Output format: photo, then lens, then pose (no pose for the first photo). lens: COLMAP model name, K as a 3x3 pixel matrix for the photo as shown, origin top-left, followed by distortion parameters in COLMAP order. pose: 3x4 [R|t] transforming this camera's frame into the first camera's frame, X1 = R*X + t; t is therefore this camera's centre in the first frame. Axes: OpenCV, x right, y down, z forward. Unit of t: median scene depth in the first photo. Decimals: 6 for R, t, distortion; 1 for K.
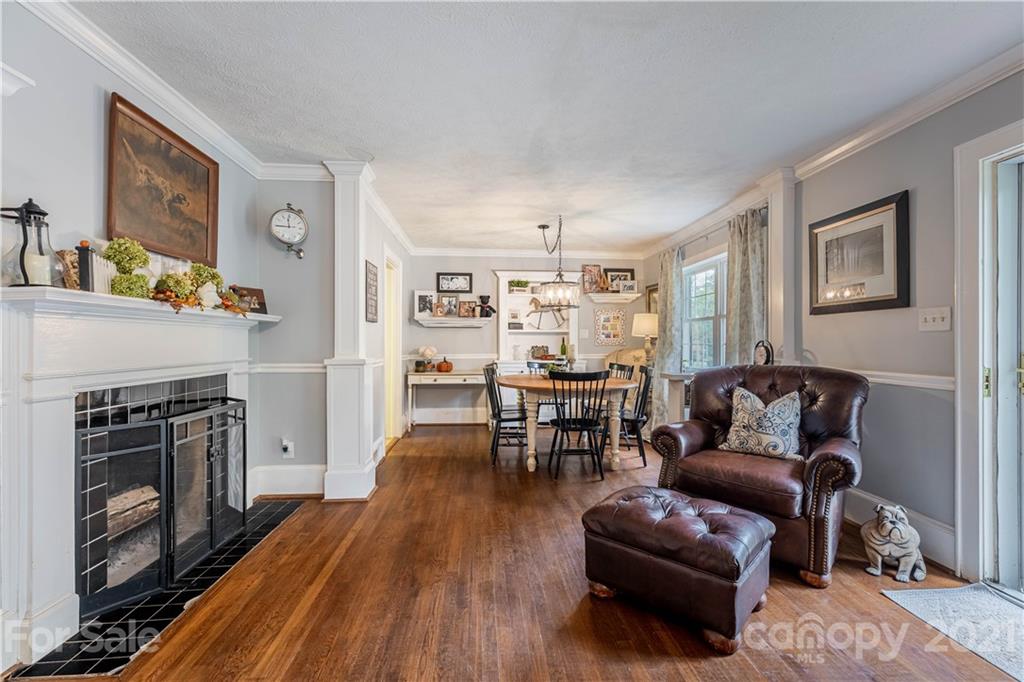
lens RADIAL K [[462.8, 0, 512.0], [0, 462.8, 341.0], [0, 0, 1]] dist [0.000016, 0.000004]
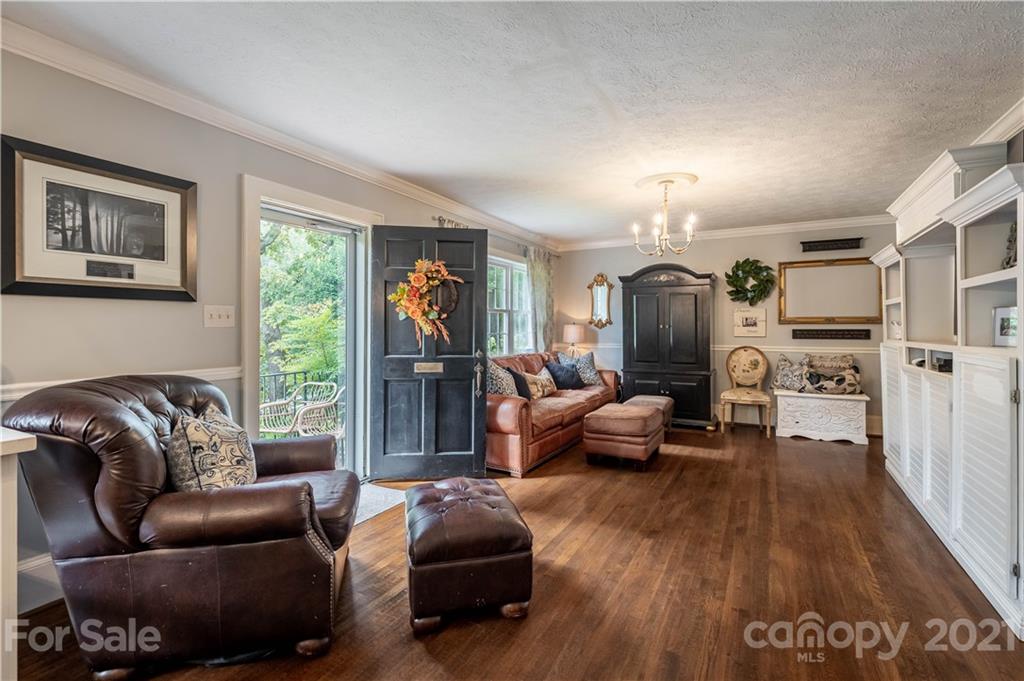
lens RADIAL K [[478.0, 0, 512.9], [0, 478.0, 326.2], [0, 0, 1]] dist [0.000174, 0.000034]
pose [[-0.849311, -0.001048, 0.527893, -0.240313], [-0.003158, 0.999990, -0.003097, -0.020168], [-0.527884, -0.004298, -0.849306, 1.421229]]
